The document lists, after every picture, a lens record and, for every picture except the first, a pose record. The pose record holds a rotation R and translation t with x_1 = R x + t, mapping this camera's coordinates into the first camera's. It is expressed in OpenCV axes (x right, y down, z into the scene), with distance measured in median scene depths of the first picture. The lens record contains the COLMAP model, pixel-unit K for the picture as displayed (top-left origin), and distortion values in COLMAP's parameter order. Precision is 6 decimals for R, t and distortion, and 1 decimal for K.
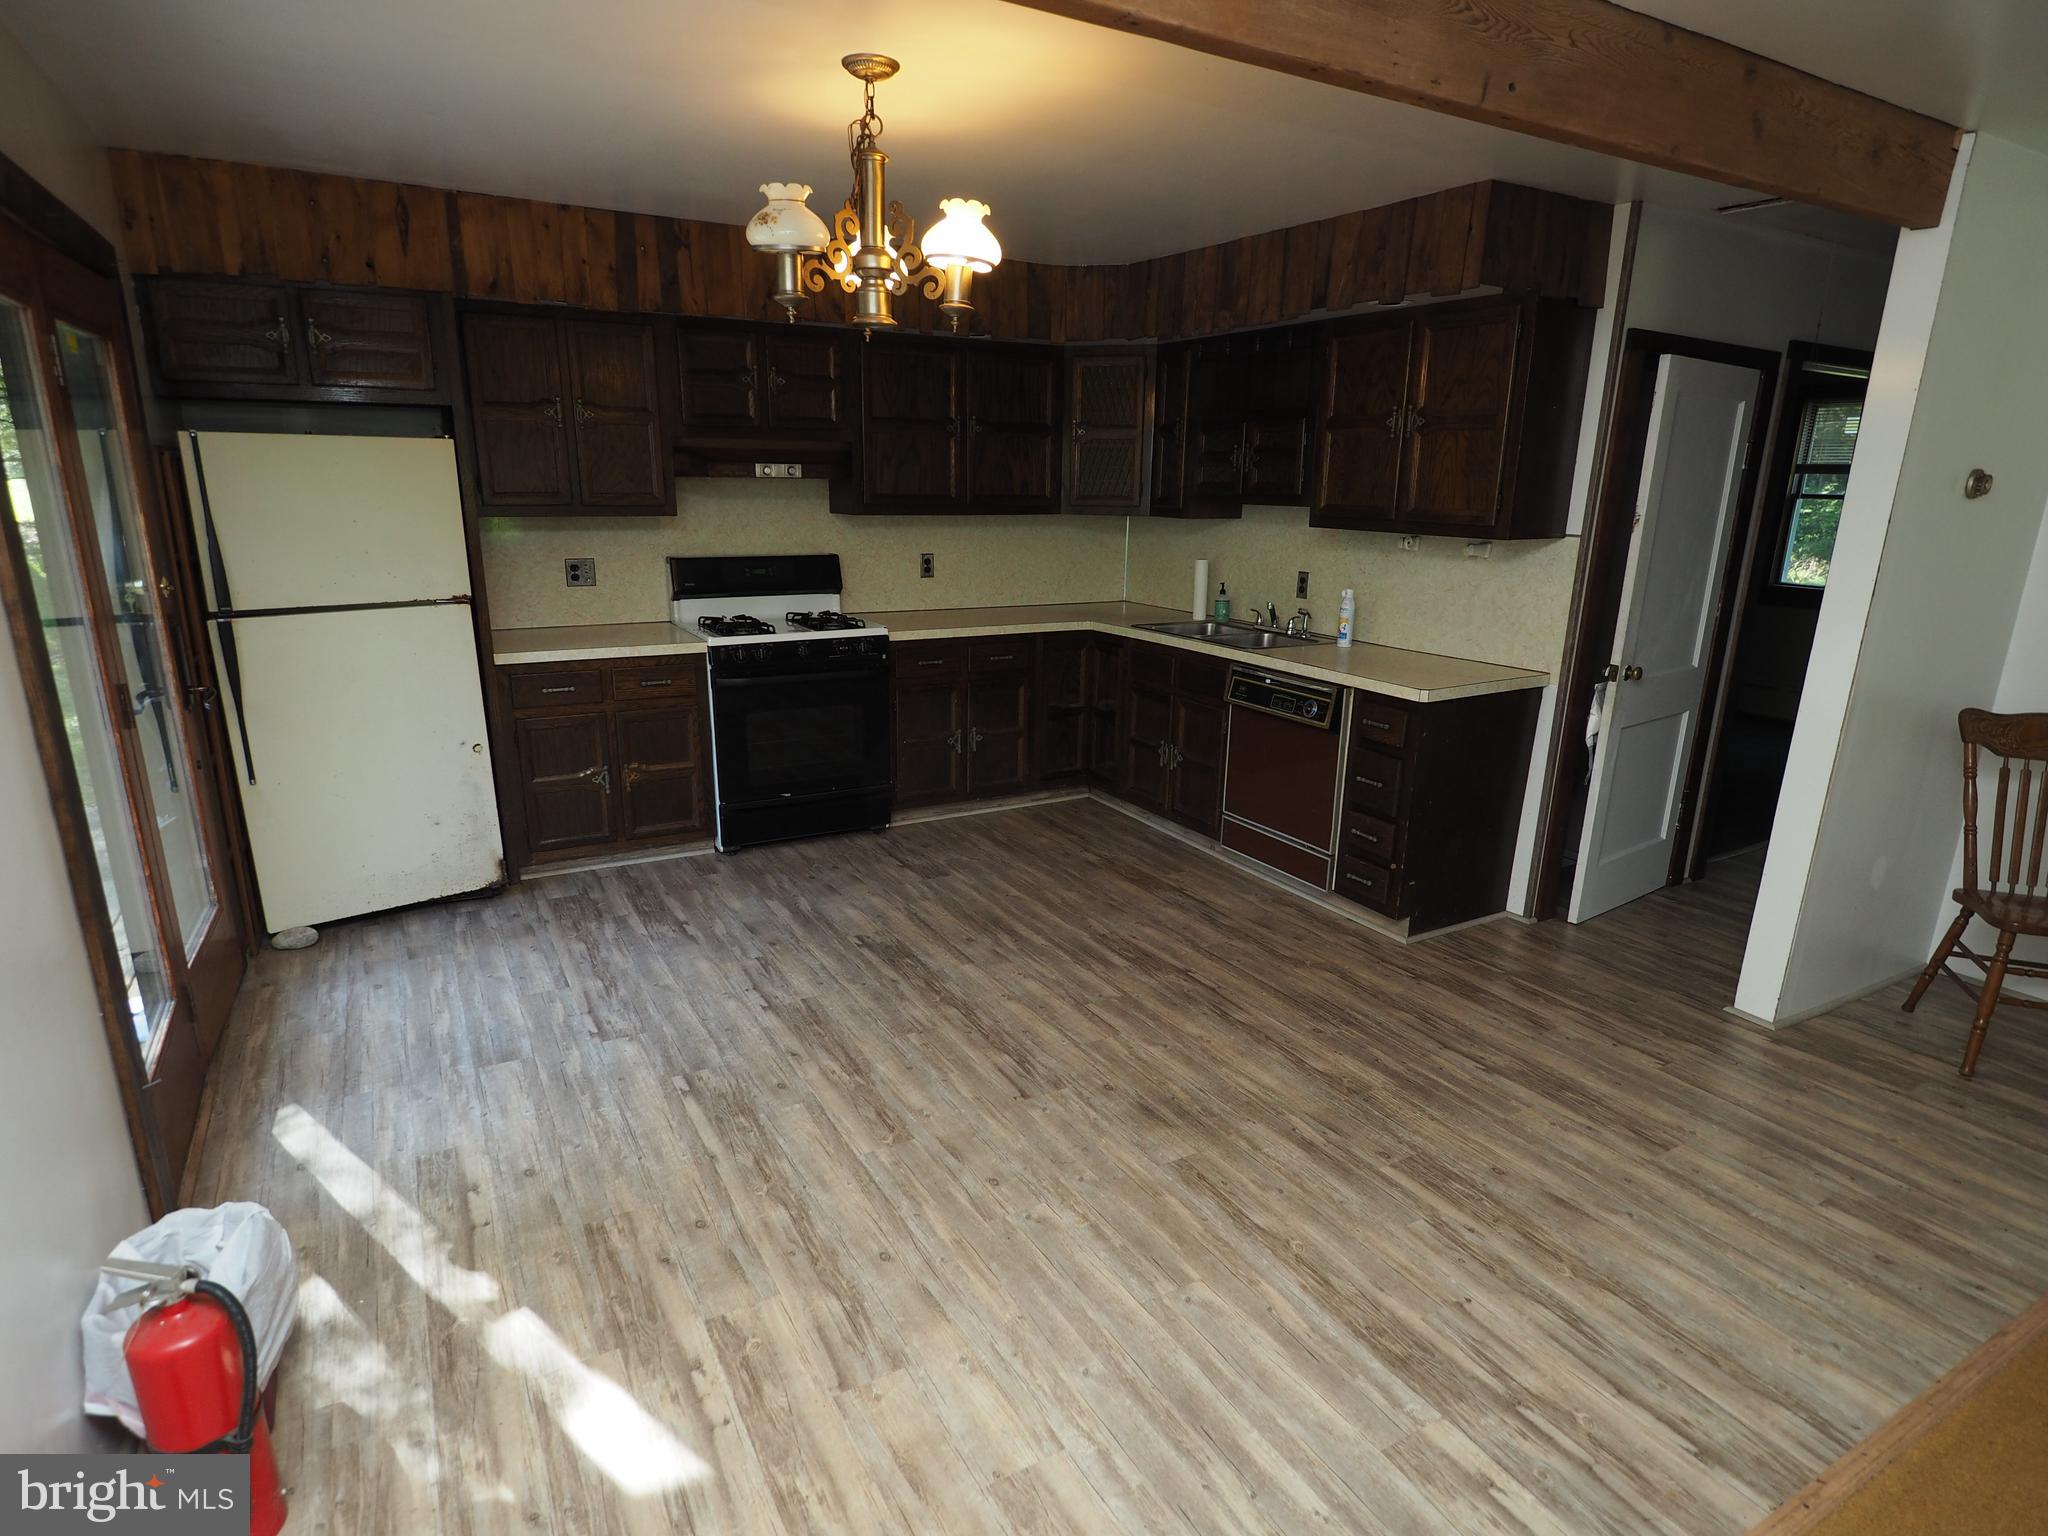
lens RADIAL K [[1108.1, 0, 1023.2], [0, 1108.1, 781.1], [0, 0, 1]] dist [0.001421, -0.013223]
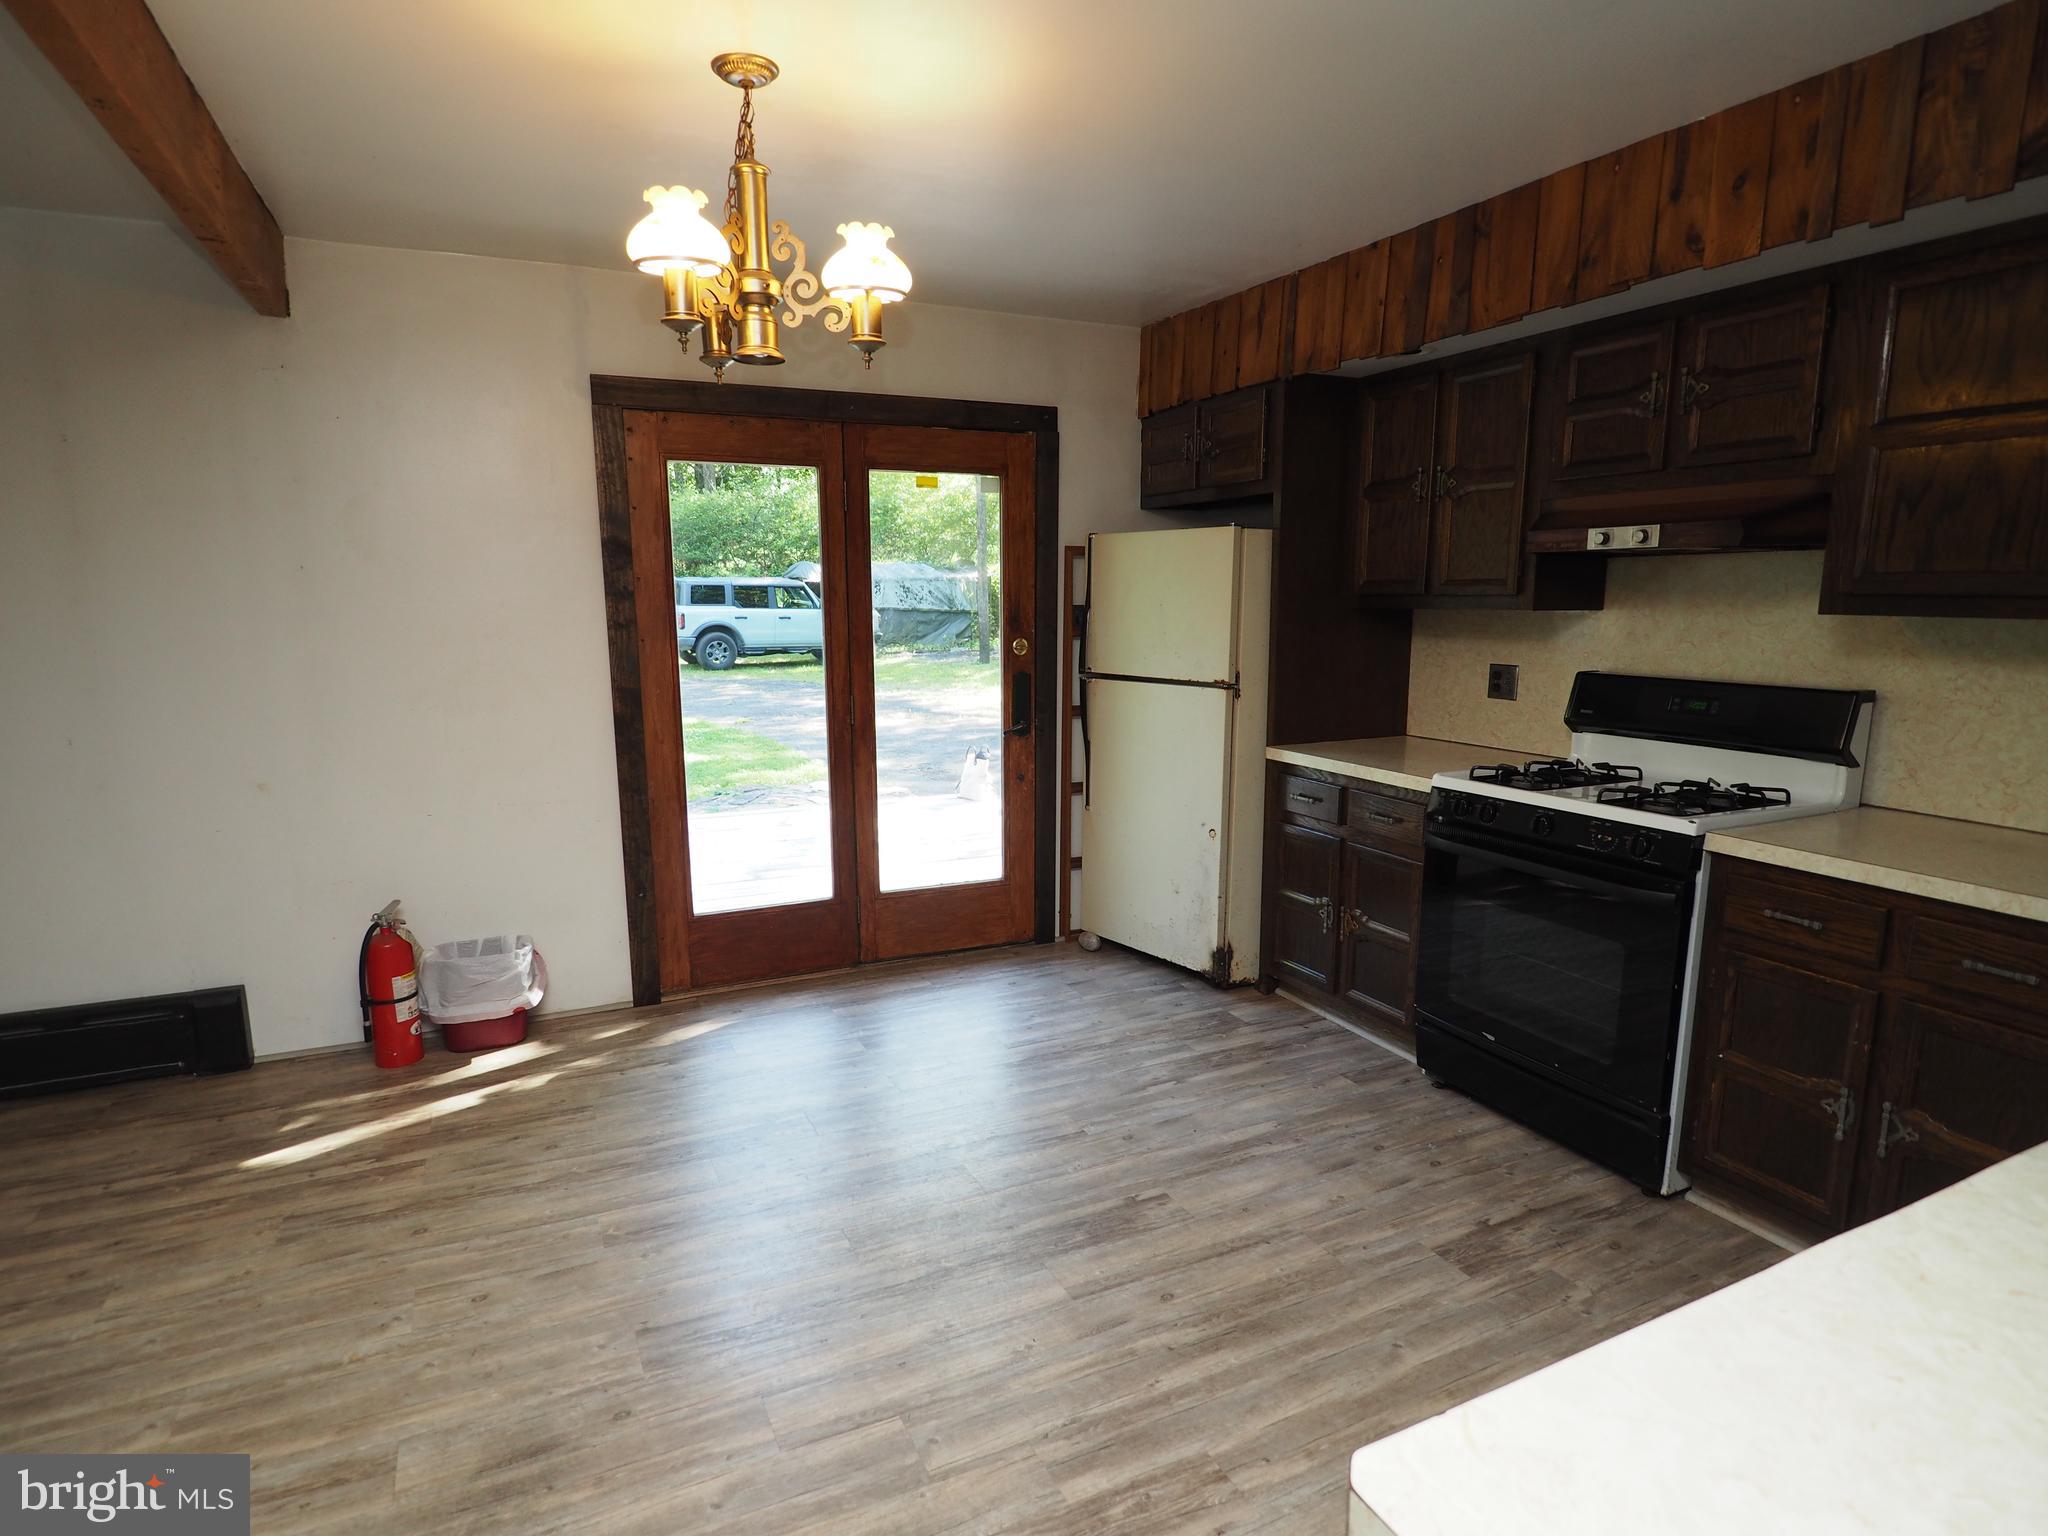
lens RADIAL K [[1108.1, 0, 1023.2], [0, 1108.1, 781.1], [0, 0, 1]] dist [0.001421, -0.013223]
pose [[-0.062754, 0.152109, -0.986369, 0.515167], [-0.264313, 0.950495, 0.163393, -0.201830], [0.962393, 0.270964, -0.019443, 0.891752]]
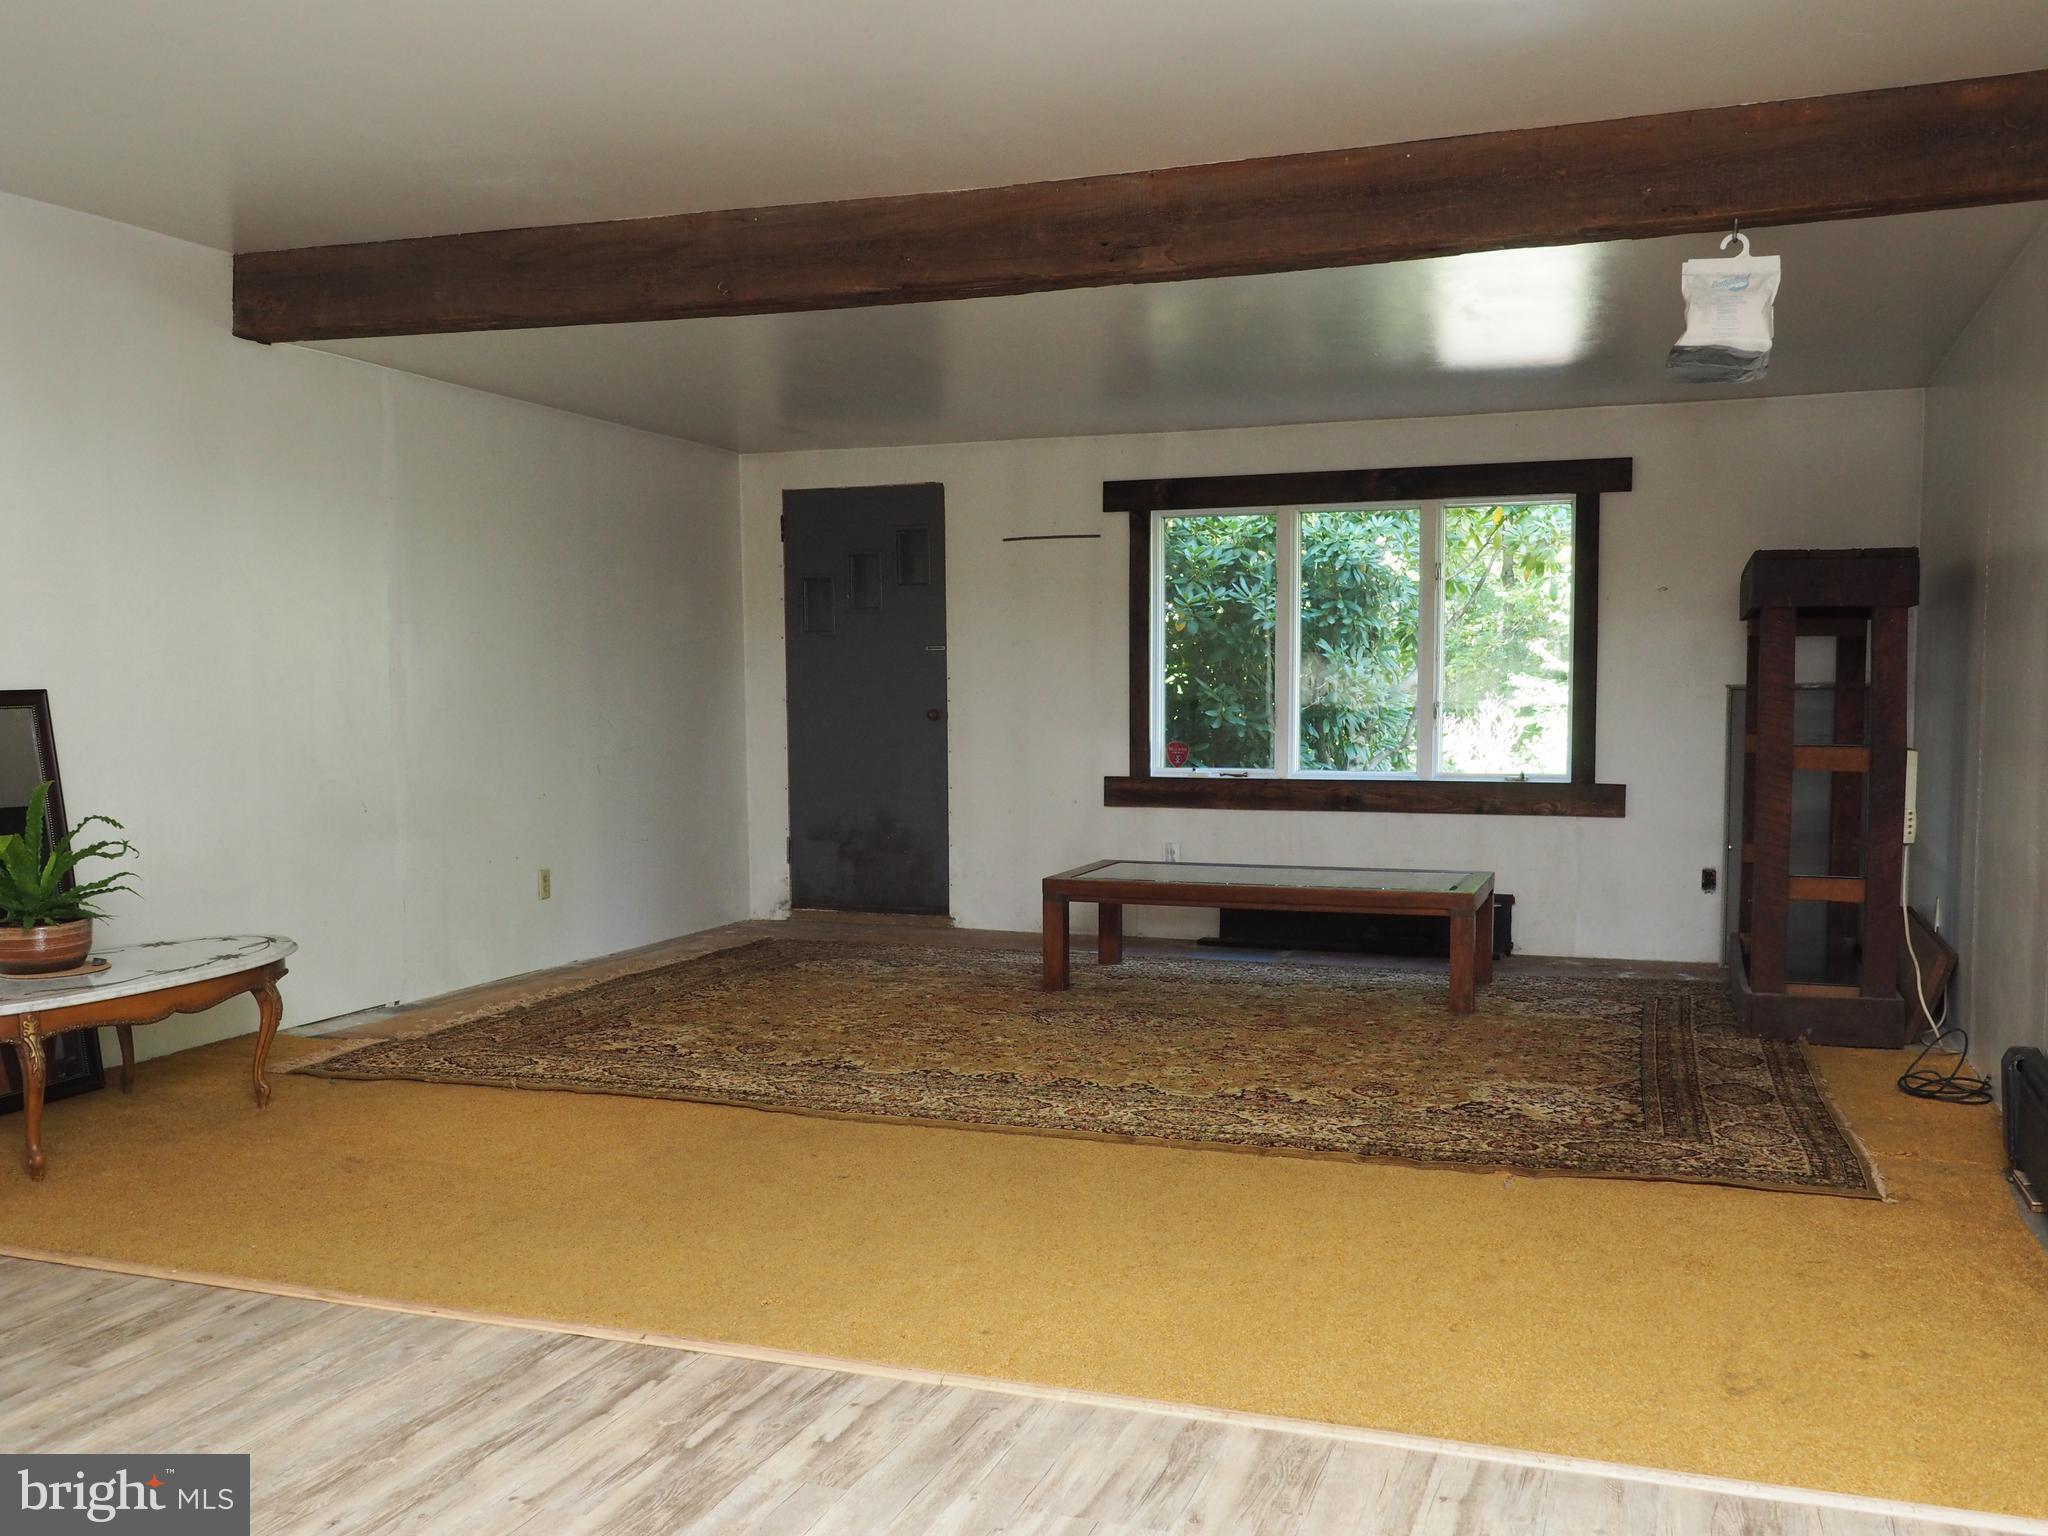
lens RADIAL K [[1828.0, 0, 1036.0], [0, 1828.0, 775.6], [0, 0, 1]] dist [0.000177, -0.006063]
pose [[-0.646417, -0.056750, 0.760871, -0.383401], [0.196183, 0.951339, 0.237628, -0.100261], [-0.737331, 0.302877, -0.603828, 0.762933]]
